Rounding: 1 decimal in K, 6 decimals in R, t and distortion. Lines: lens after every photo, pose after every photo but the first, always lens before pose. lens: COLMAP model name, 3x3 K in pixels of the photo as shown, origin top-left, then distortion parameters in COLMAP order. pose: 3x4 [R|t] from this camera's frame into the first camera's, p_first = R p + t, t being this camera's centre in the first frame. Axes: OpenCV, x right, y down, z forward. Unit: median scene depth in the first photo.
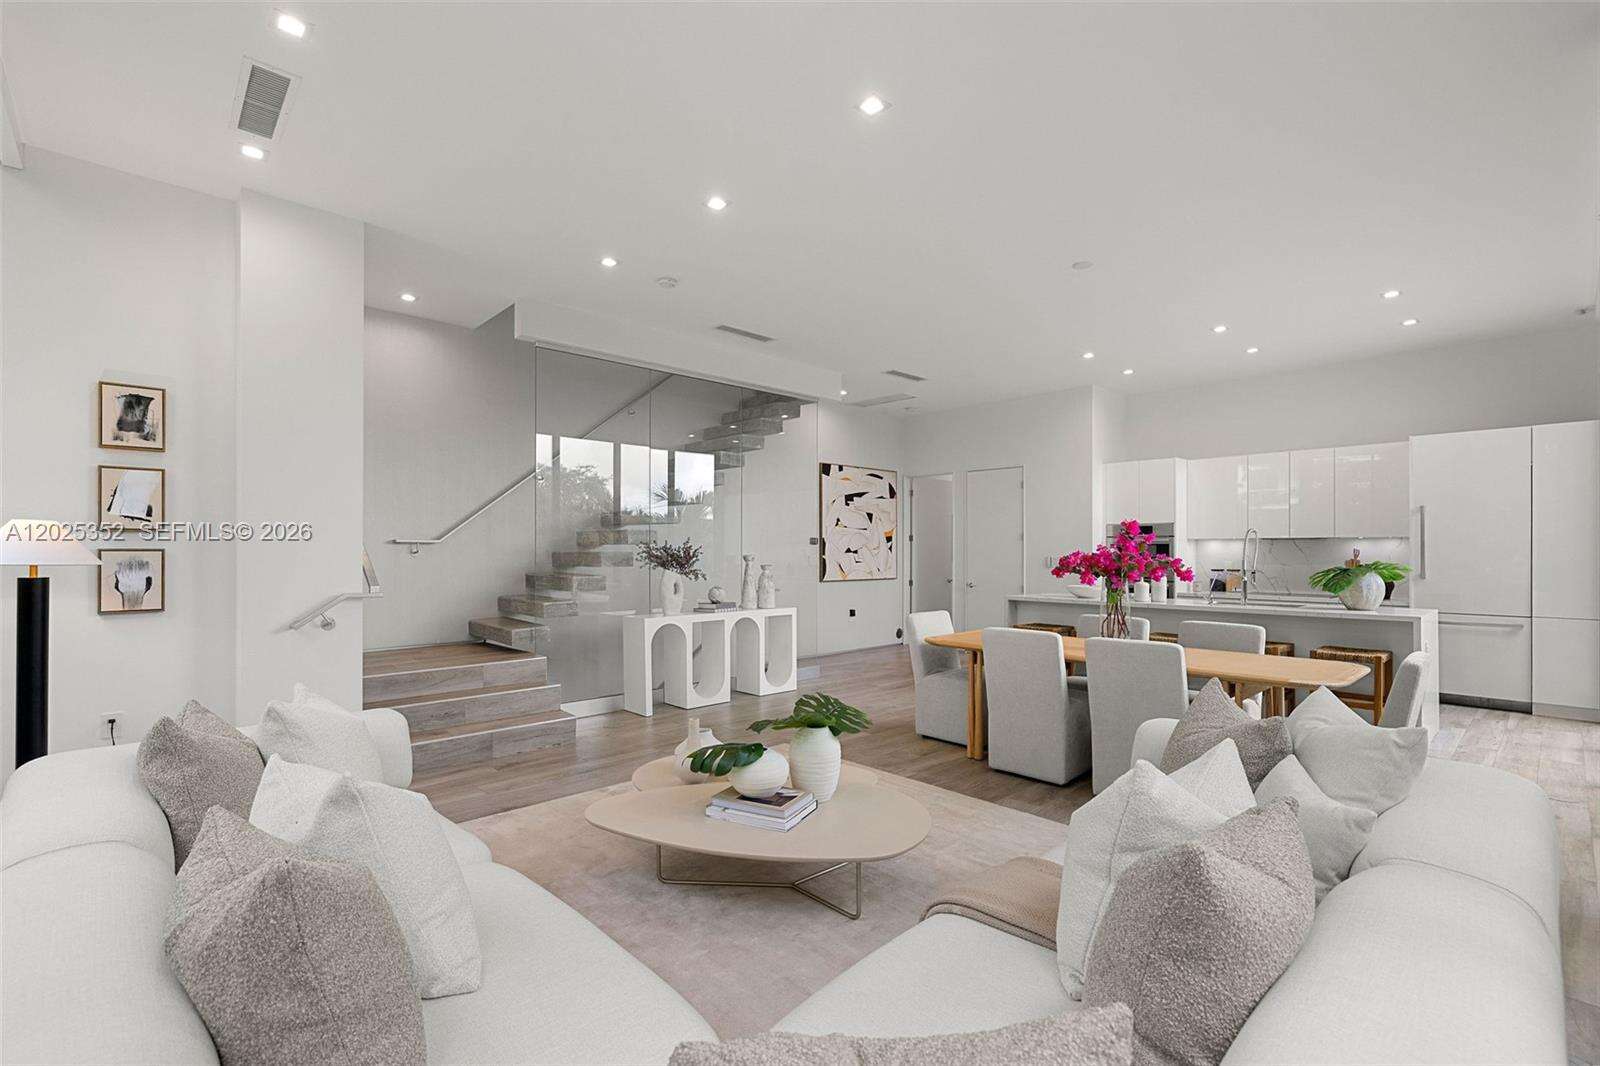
lens RADIAL K [[707.9, 0, 779.3], [0, 707.9, 547.9], [0, 0, 1]] dist [-0.002989, -0.001138]
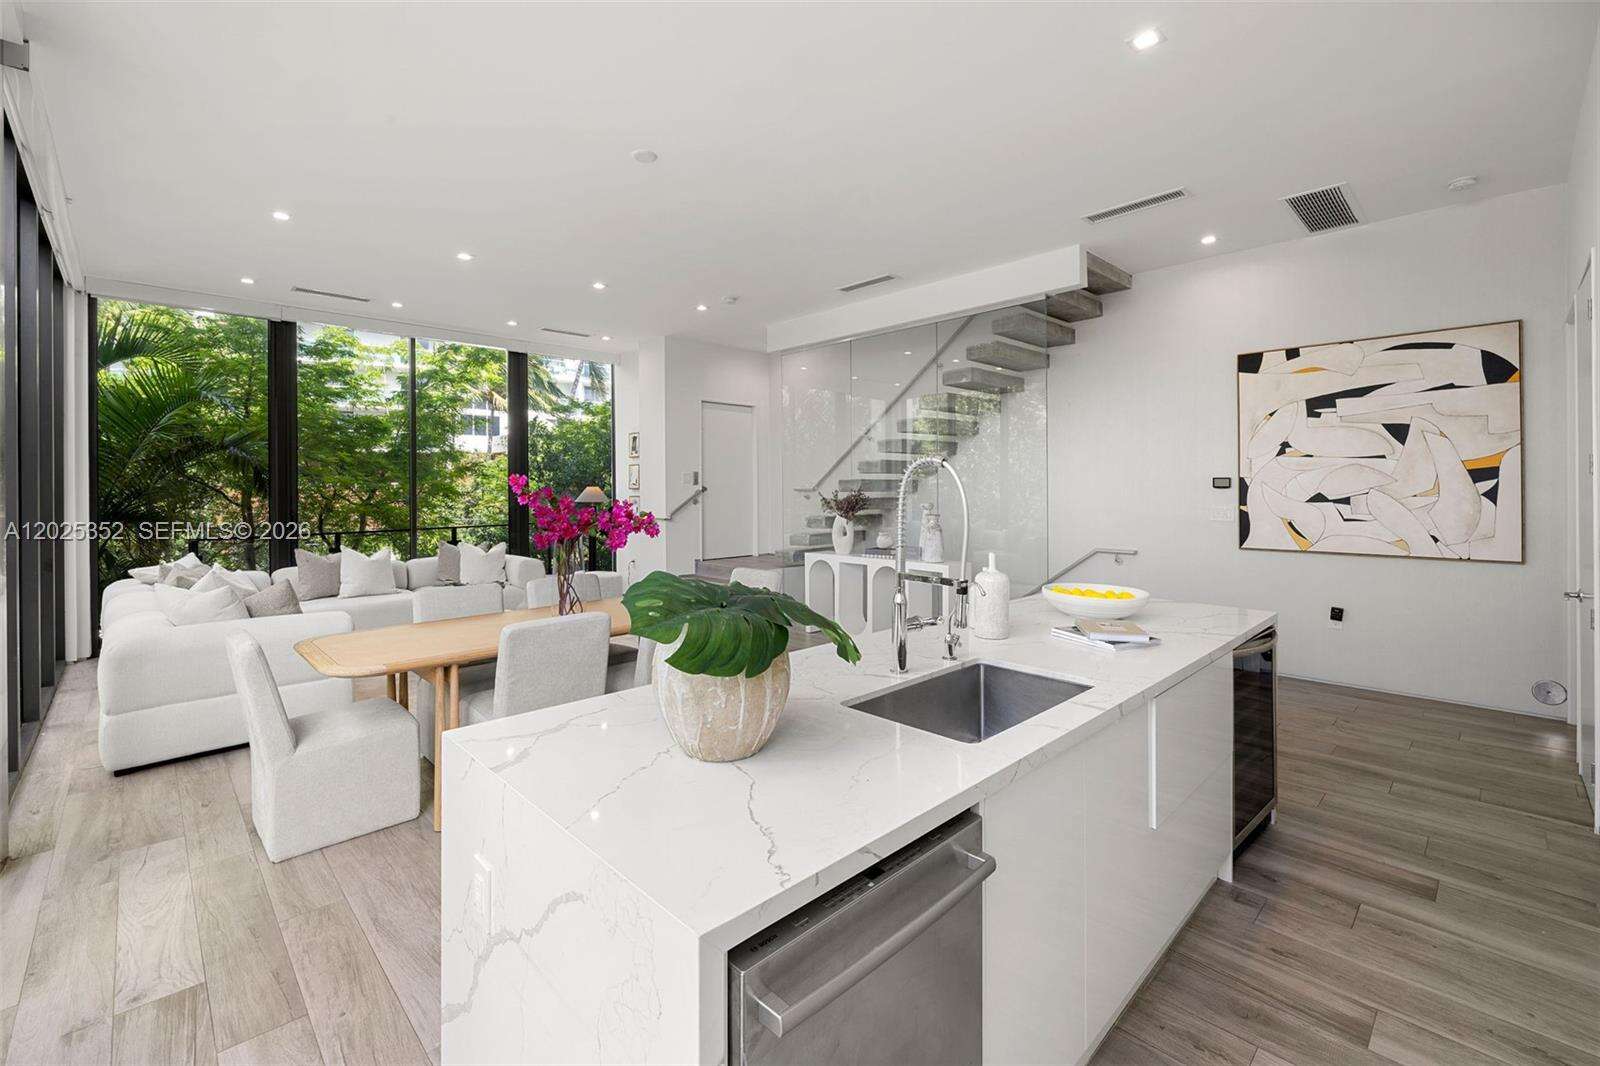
lens RADIAL K [[675.0, 0, 790.6], [0, 675.0, 493.3], [0, 0, 1]] dist [-0.001887, -0.000467]
pose [[0.034884, 0.005861, -0.999374, 0.791481], [0.008755, 0.999943, 0.006170, -0.009342], [0.999353, -0.008964, 0.034830, 0.743262]]
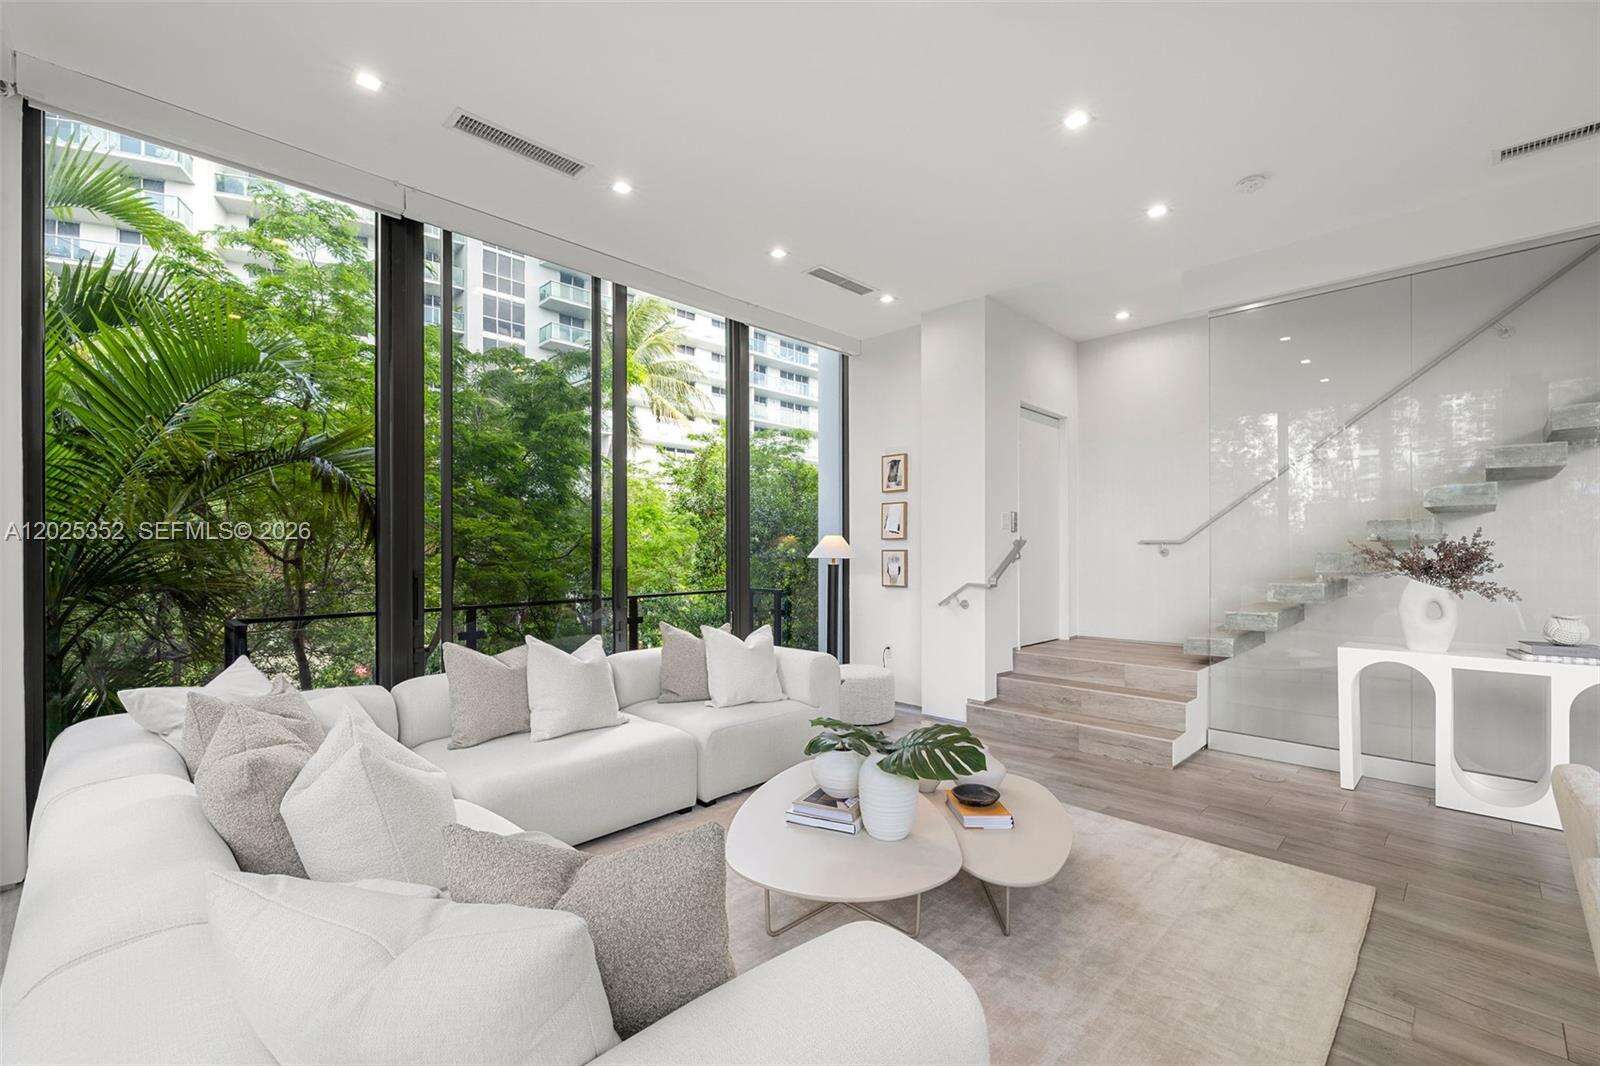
lens RADIAL K [[675.0, 0, 801.5], [0, 675.0, 552.8], [0, 0, 1]] dist [-0.001887, -0.000467]
pose [[0.045940, 0.001531, -0.998943, 0.358297], [0.004711, 0.999987, 0.001750, 0.002191], [0.998933, -0.004786, 0.045932, 0.349378]]
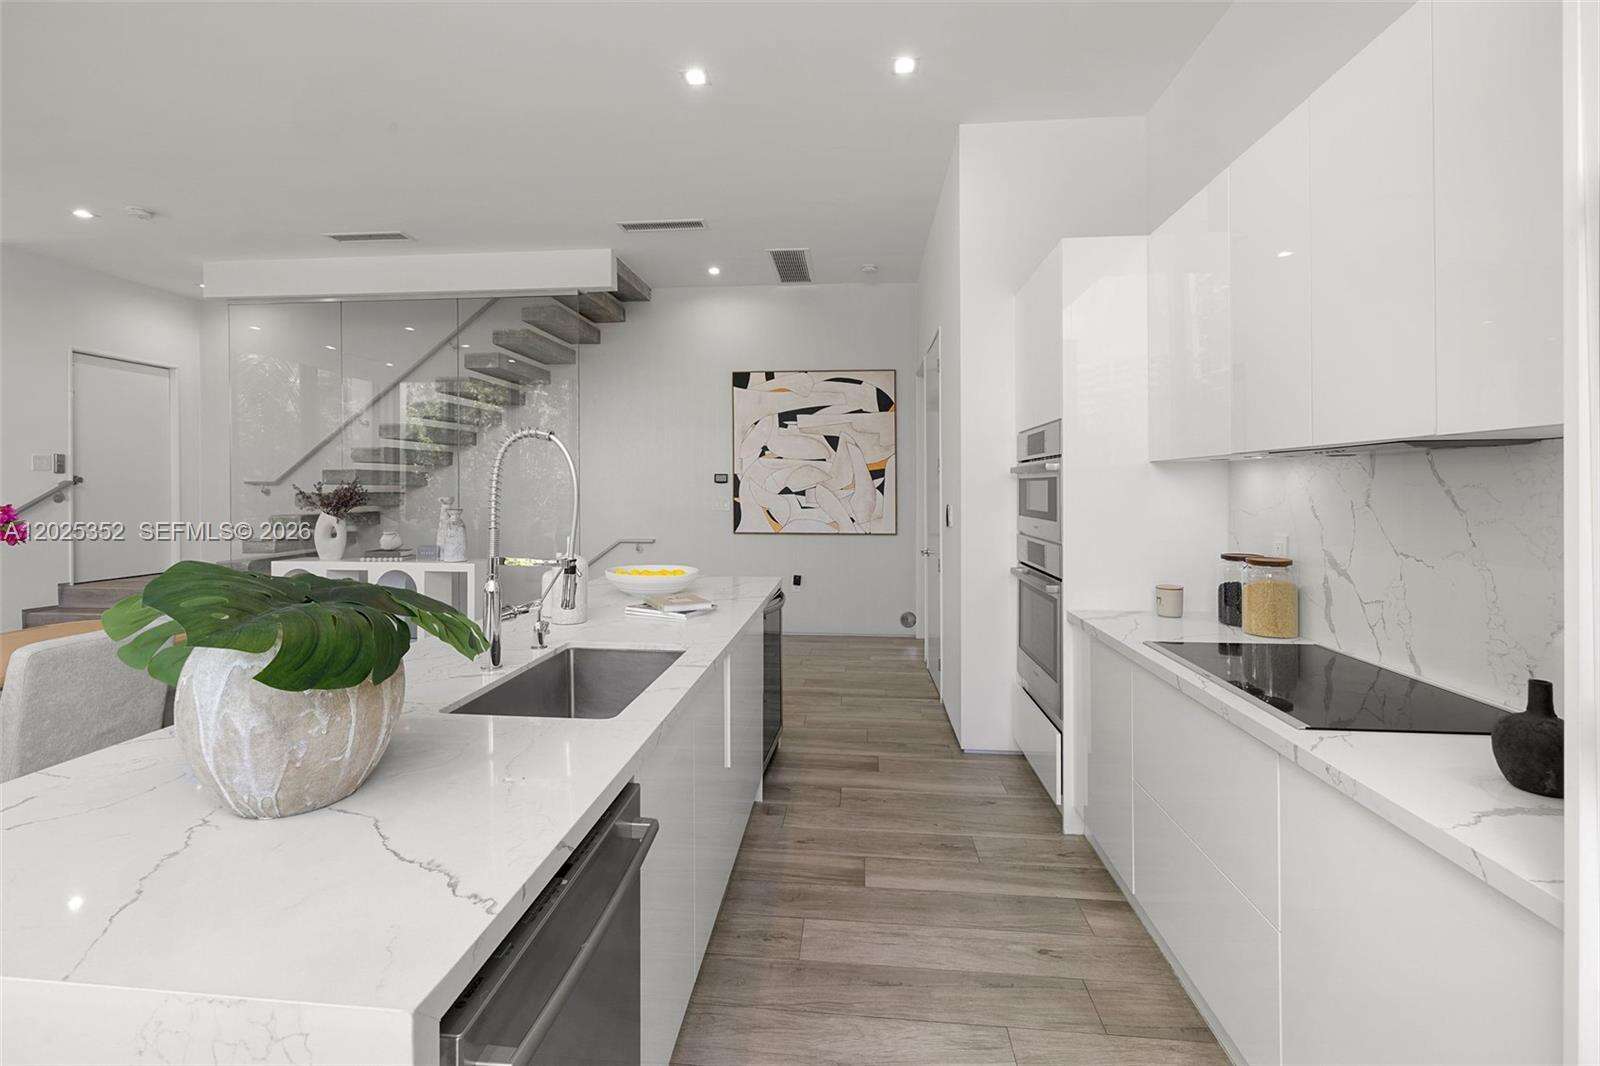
lens RADIAL K [[675.0, 0, 791.3], [0, 675.0, 492.8], [0, 0, 1]] dist [-0.001887, -0.000467]
pose [[0.679896, 0.005044, -0.733292, 0.774006], [0.002176, 0.999958, 0.008896, -0.001055], [0.733306, -0.007644, 0.679856, 0.711601]]
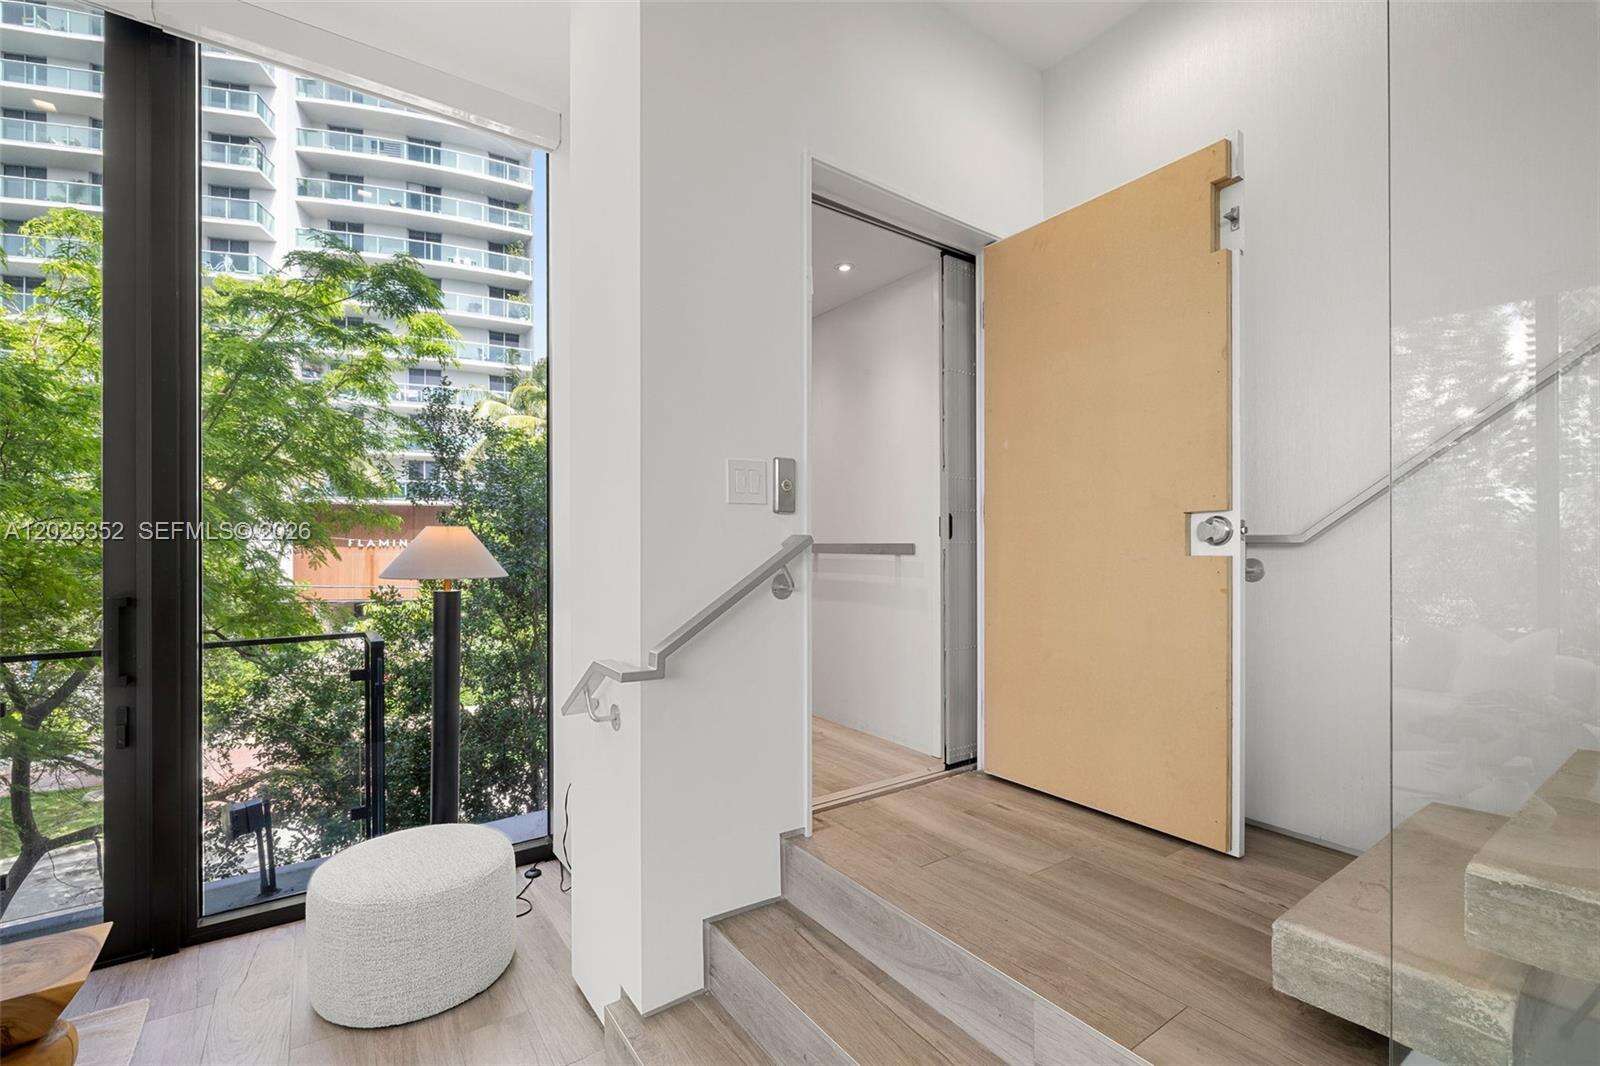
lens RADIAL K [[675.0, 0, 806.0], [0, 675.0, 541.2], [0, 0, 1]] dist [-0.001887, -0.000467]
pose [[-0.122924, -0.006484, -0.992395, -0.111245], [0.002695, 0.999973, -0.006868, -0.005461], [0.992412, -0.003519, -0.122904, 0.662048]]
